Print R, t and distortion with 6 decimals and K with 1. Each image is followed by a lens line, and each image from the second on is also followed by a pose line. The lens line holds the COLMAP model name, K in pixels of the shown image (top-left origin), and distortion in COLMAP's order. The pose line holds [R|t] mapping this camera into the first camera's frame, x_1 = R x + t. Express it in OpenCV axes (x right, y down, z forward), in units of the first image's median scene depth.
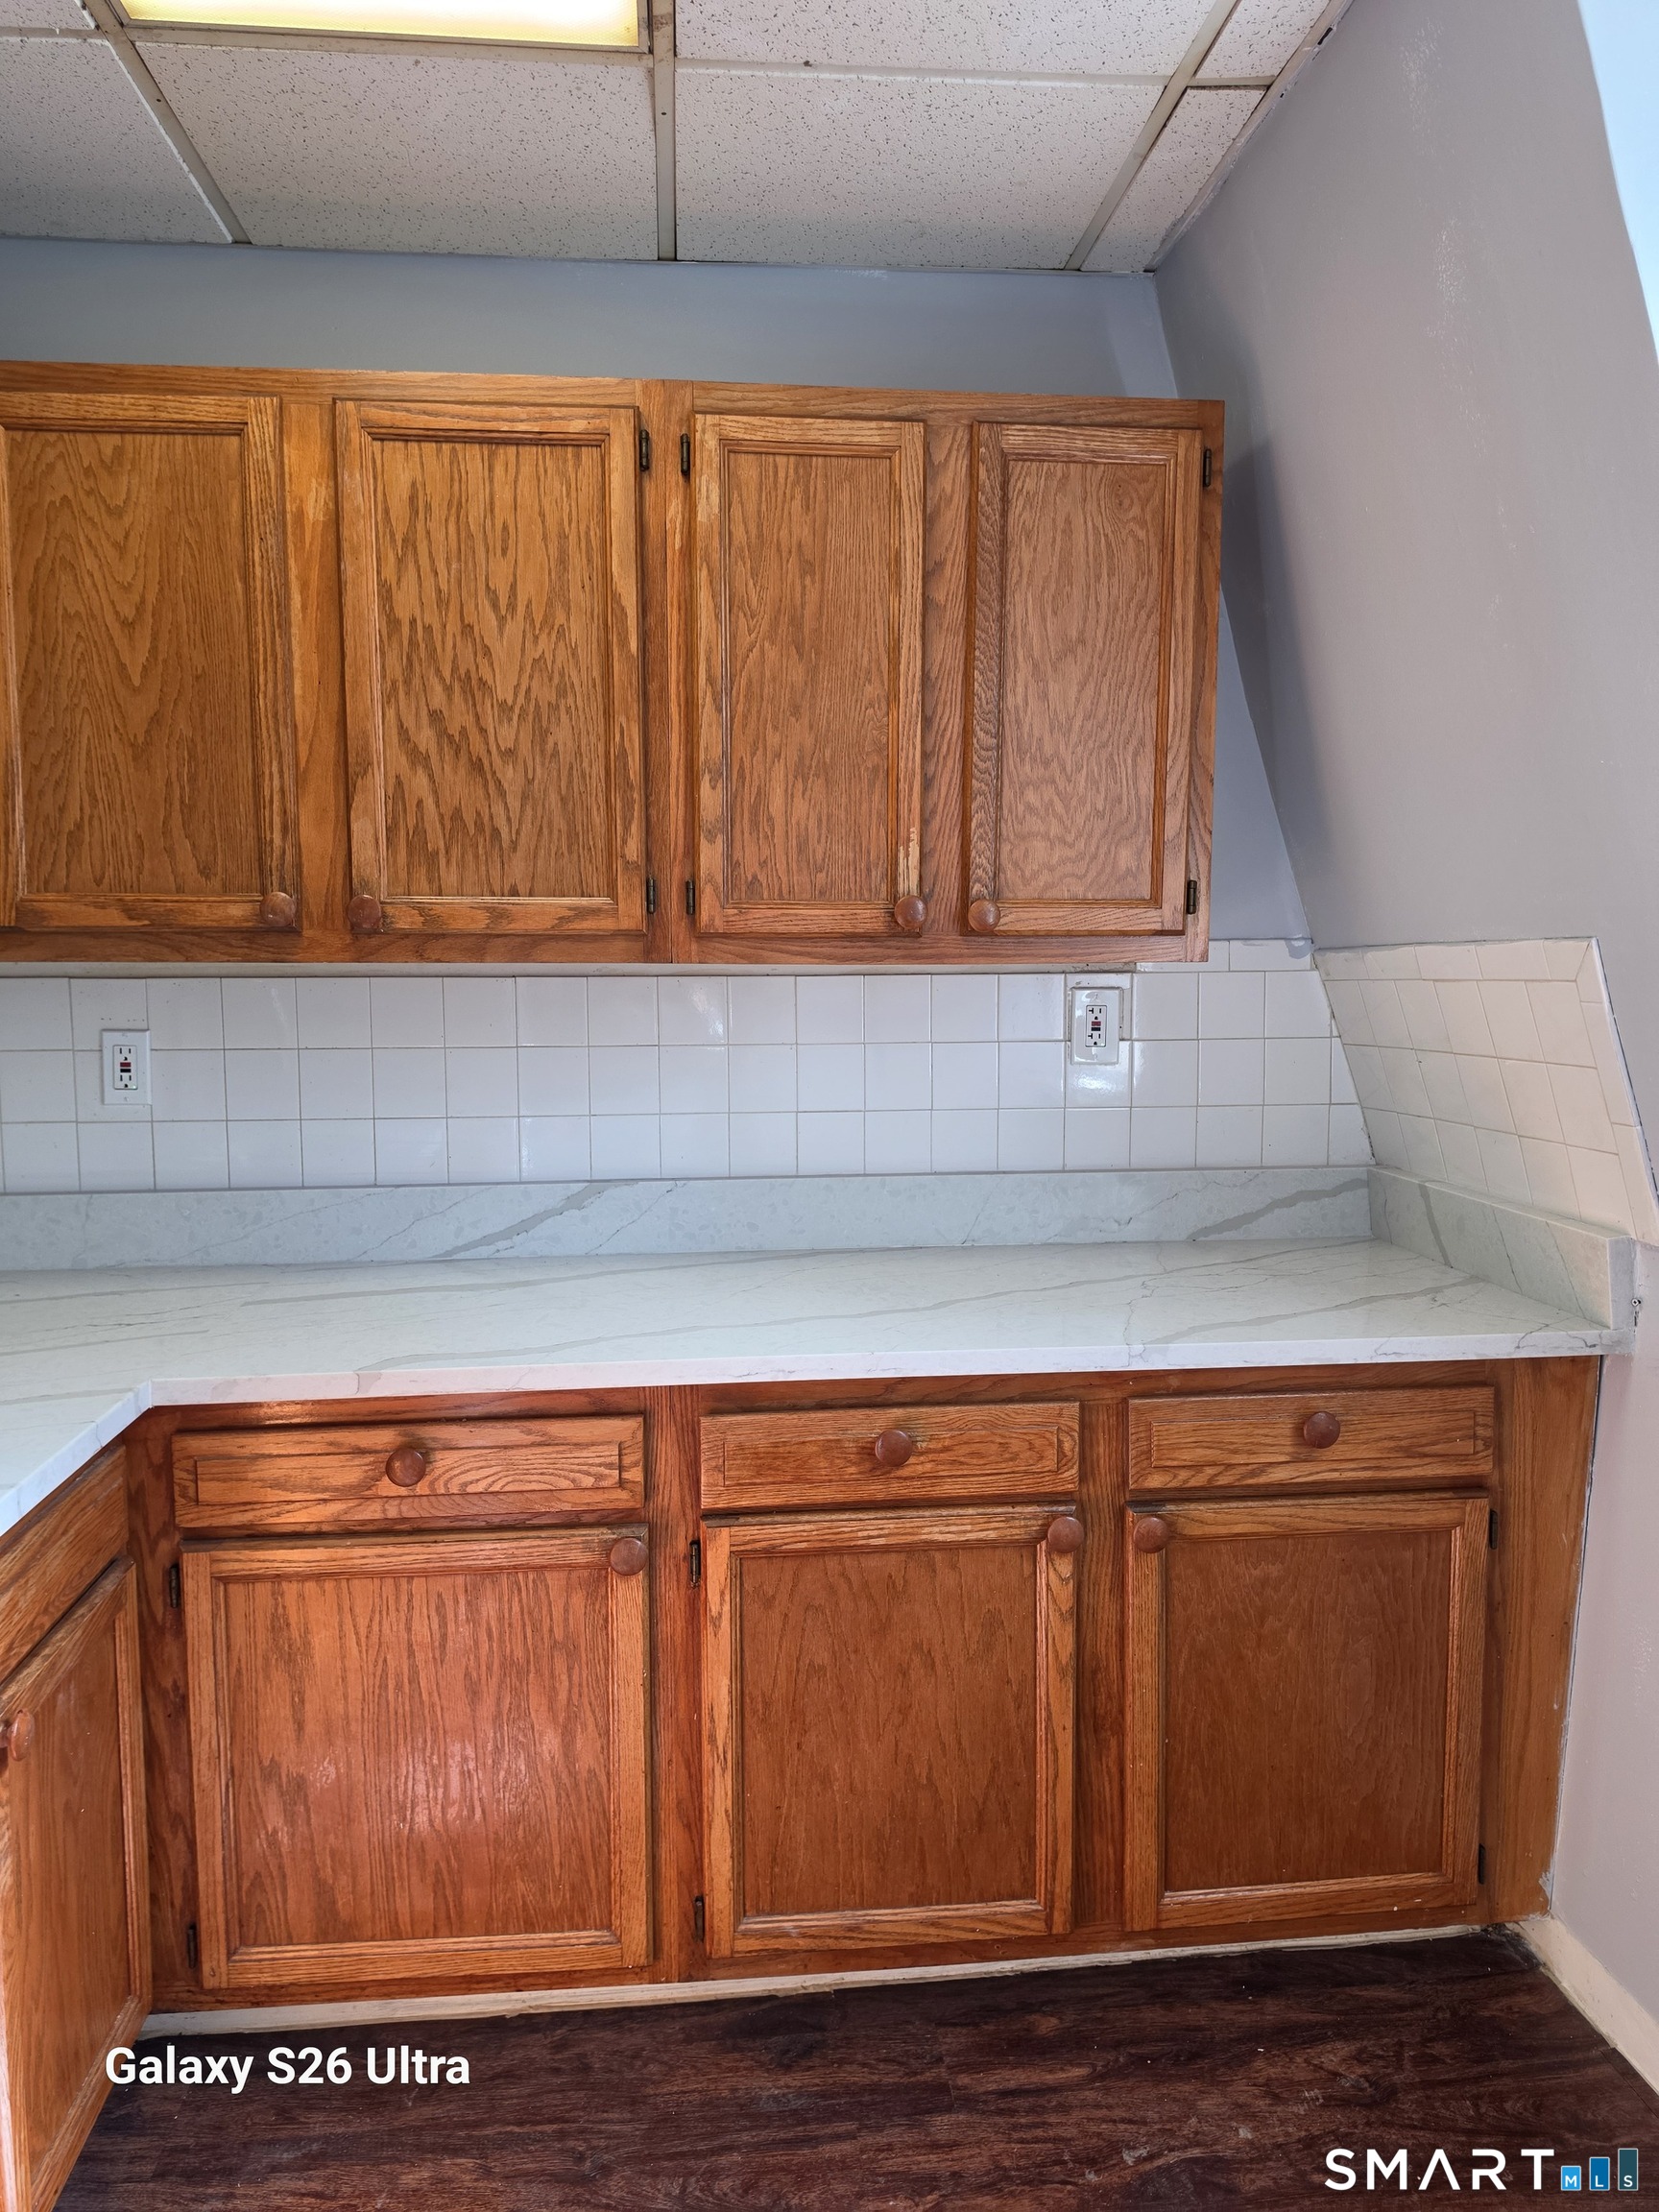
lens RADIAL K [[1504.3, 0, 829.5], [0, 1504.3, 1106.0], [0, 0, 1]] dist [0.080672, -0.150423]
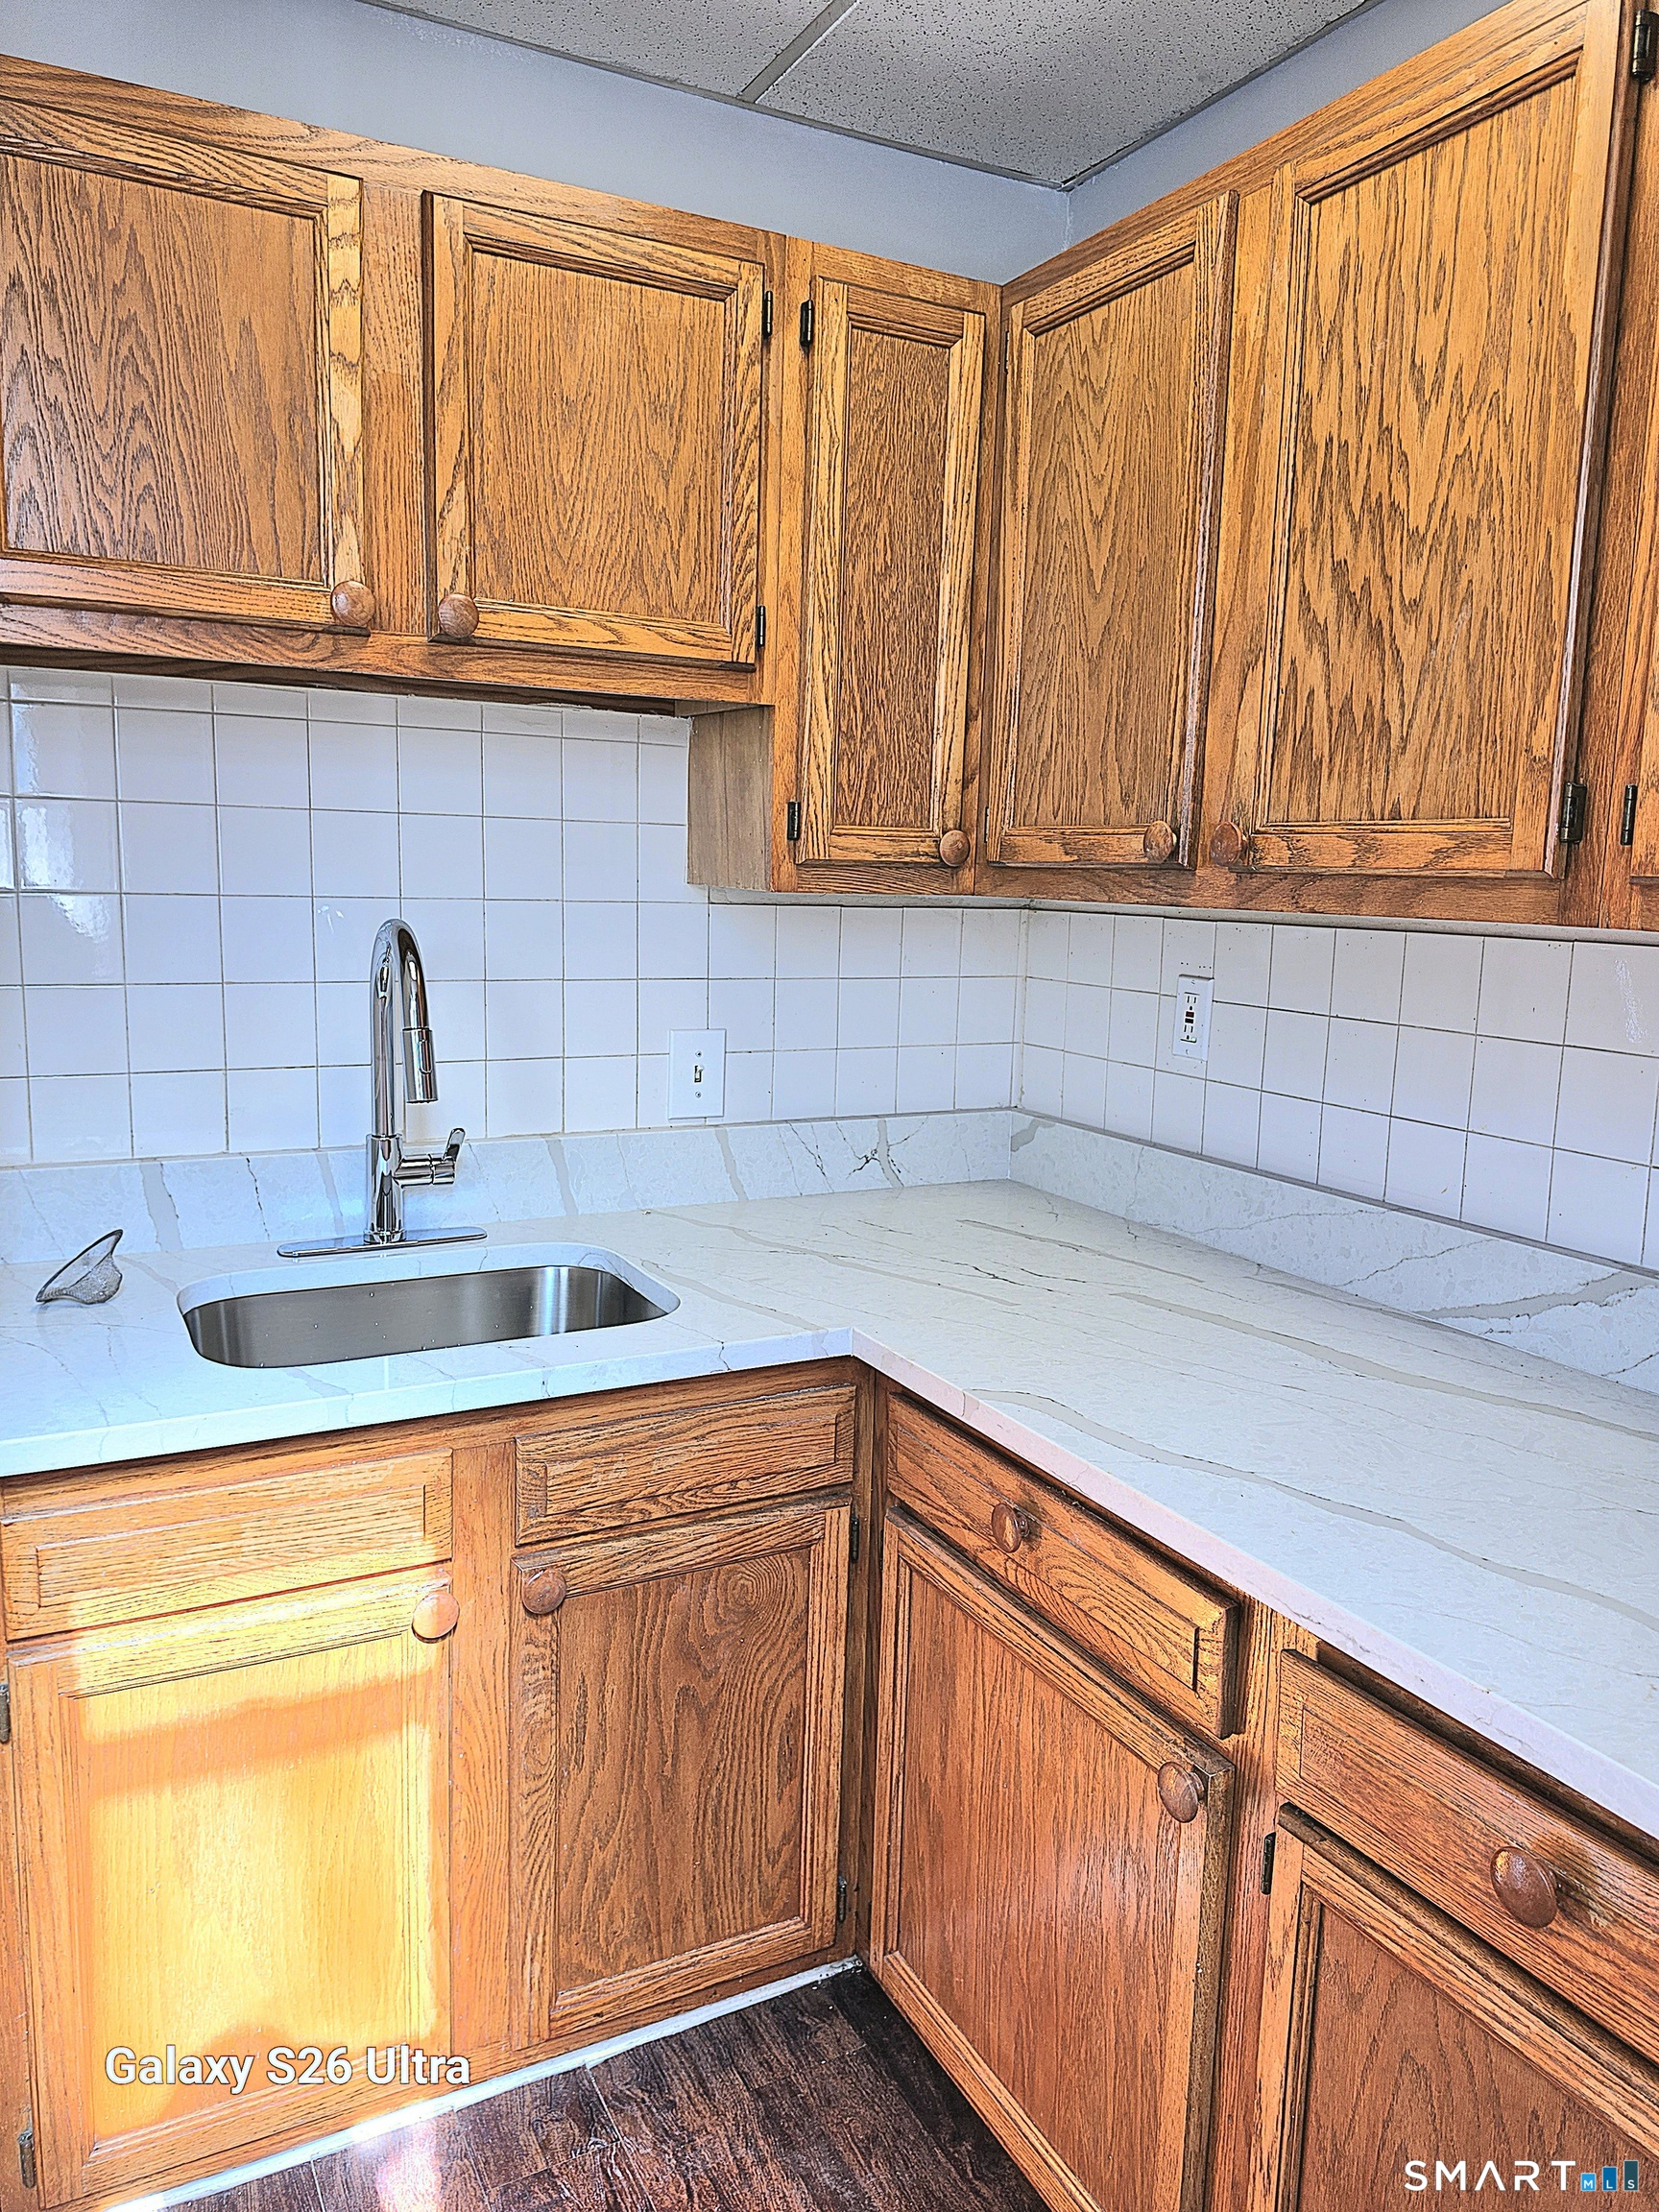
lens RADIAL K [[1538.1, 0, 830.4], [0, 1538.1, 1093.6], [0, 0, 1]] dist [0.109562, -0.162348]
pose [[0.375733, 0.145917, -0.915168, 0.367778], [-0.123781, 0.986580, 0.106484, -0.061065], [0.918424, 0.073271, 0.388752, 0.510672]]
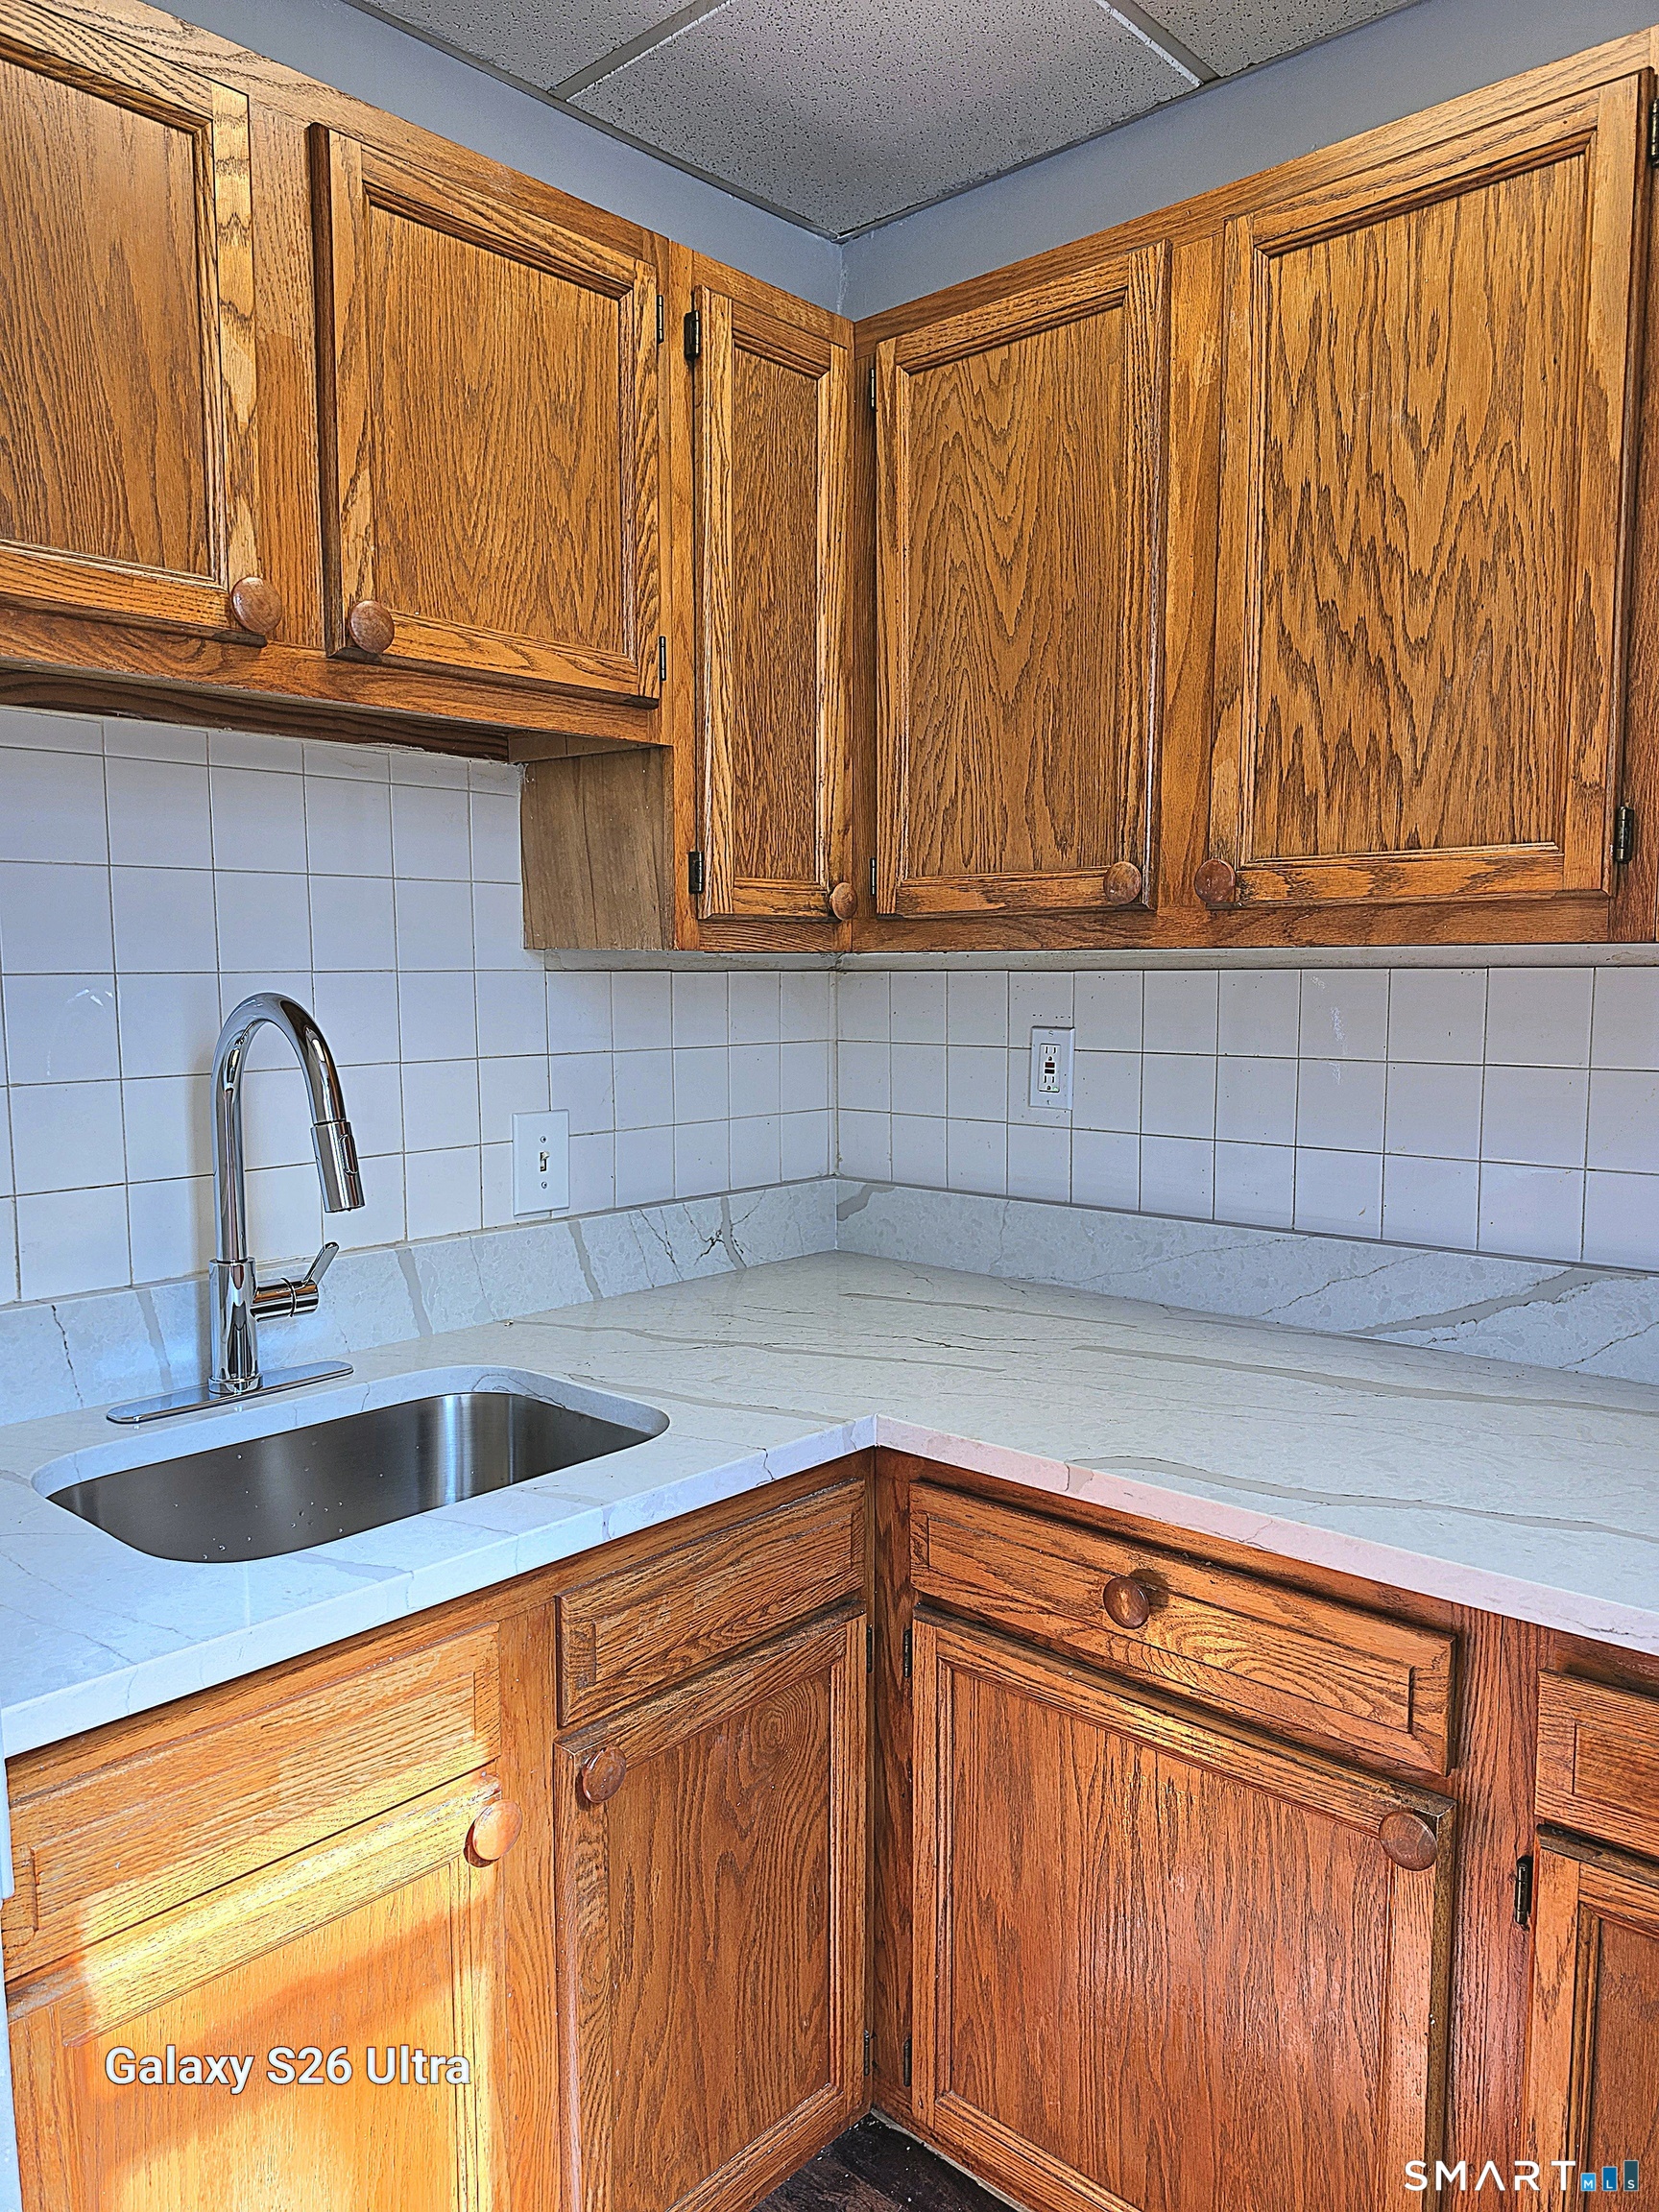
lens RADIAL K [[1533.0, 0, 821.1], [0, 1533.0, 1125.5], [0, 0, 1]] dist [0.106680, -0.162729]
pose [[0.667706, 0.075618, -0.740575, 0.158155], [-0.073791, 0.996651, 0.035235, -0.015331], [0.740759, 0.031121, 0.671050, 0.317597]]
